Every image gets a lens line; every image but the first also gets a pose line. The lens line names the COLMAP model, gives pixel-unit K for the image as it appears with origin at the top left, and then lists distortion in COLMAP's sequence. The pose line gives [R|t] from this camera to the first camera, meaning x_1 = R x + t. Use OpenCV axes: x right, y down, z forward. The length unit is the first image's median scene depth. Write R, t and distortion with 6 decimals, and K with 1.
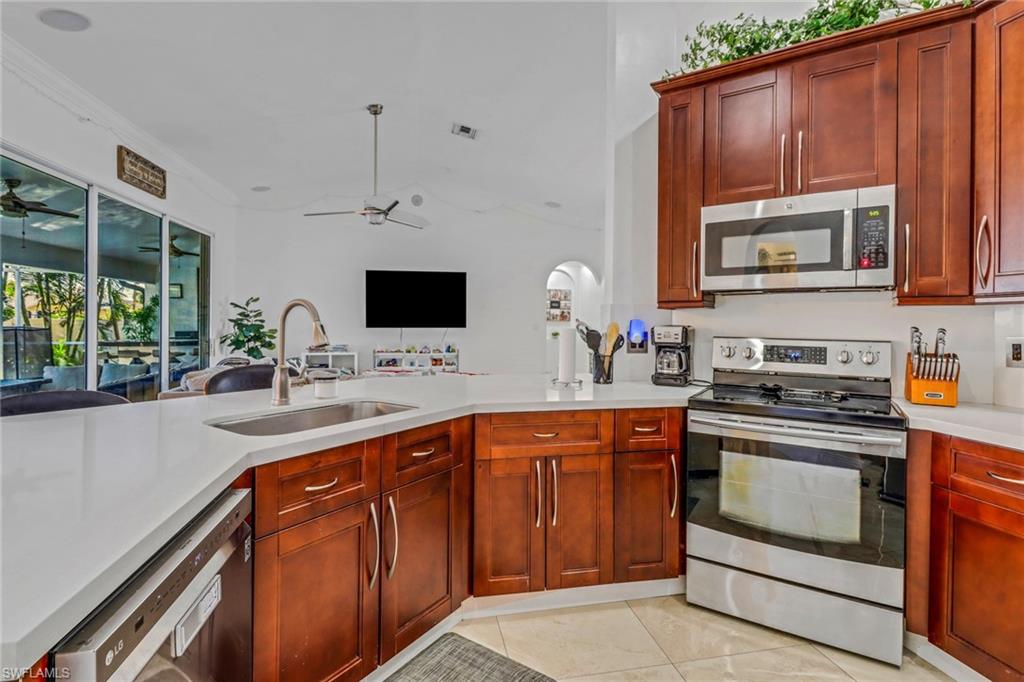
lens RADIAL K [[490.4, 0, 499.7], [0, 490.4, 323.6], [0, 0, 1]] dist [0.001015, -0.008048]
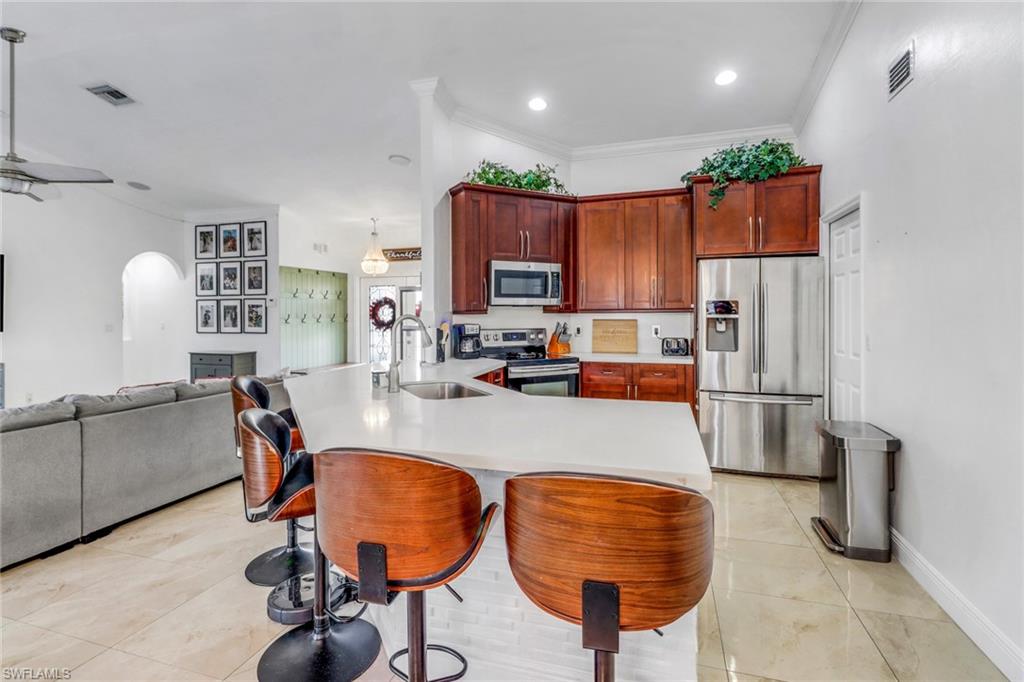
lens RADIAL K [[509.1, 0, 493.2], [0, 509.1, 307.7], [0, 0, 1]] dist [0.000731, -0.018436]
pose [[0.477616, -0.002642, 0.878565, -1.316564], [0.013357, 0.999902, -0.004254, -0.050003], [-0.878467, 0.013767, 0.477604, 0.072741]]
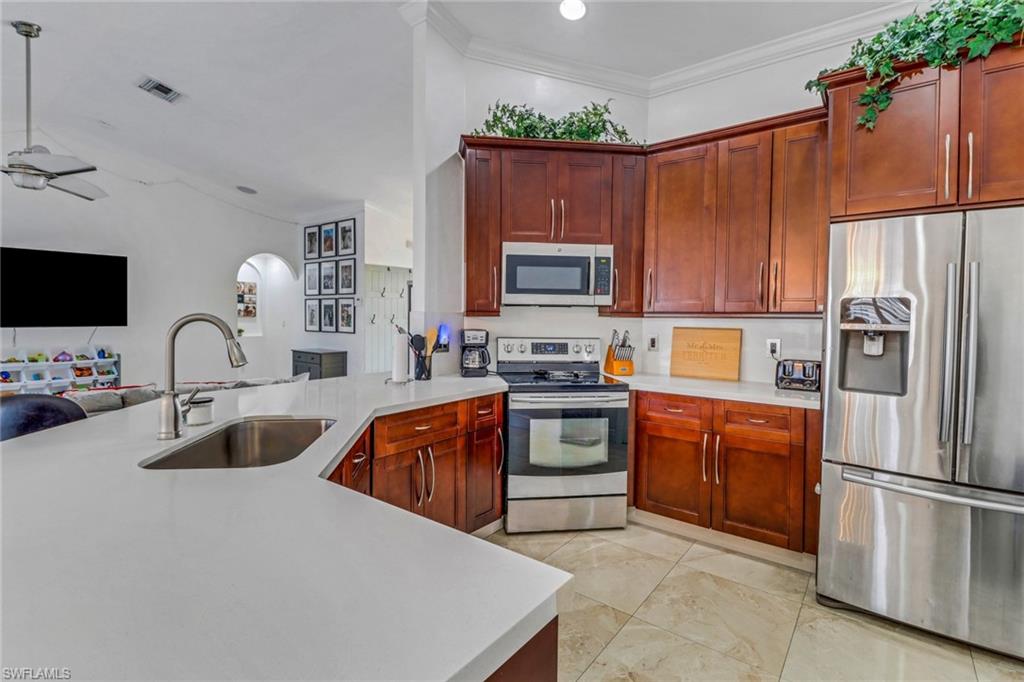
lens RADIAL K [[490.4, 0, 499.7], [0, 490.4, 323.6], [0, 0, 1]] dist [0.001015, -0.008048]
pose [[0.750778, -0.013363, 0.660420, -0.491520], [0.000037, 0.999796, 0.020188, -0.041845], [-0.660555, -0.015133, 0.750625, -0.003535]]
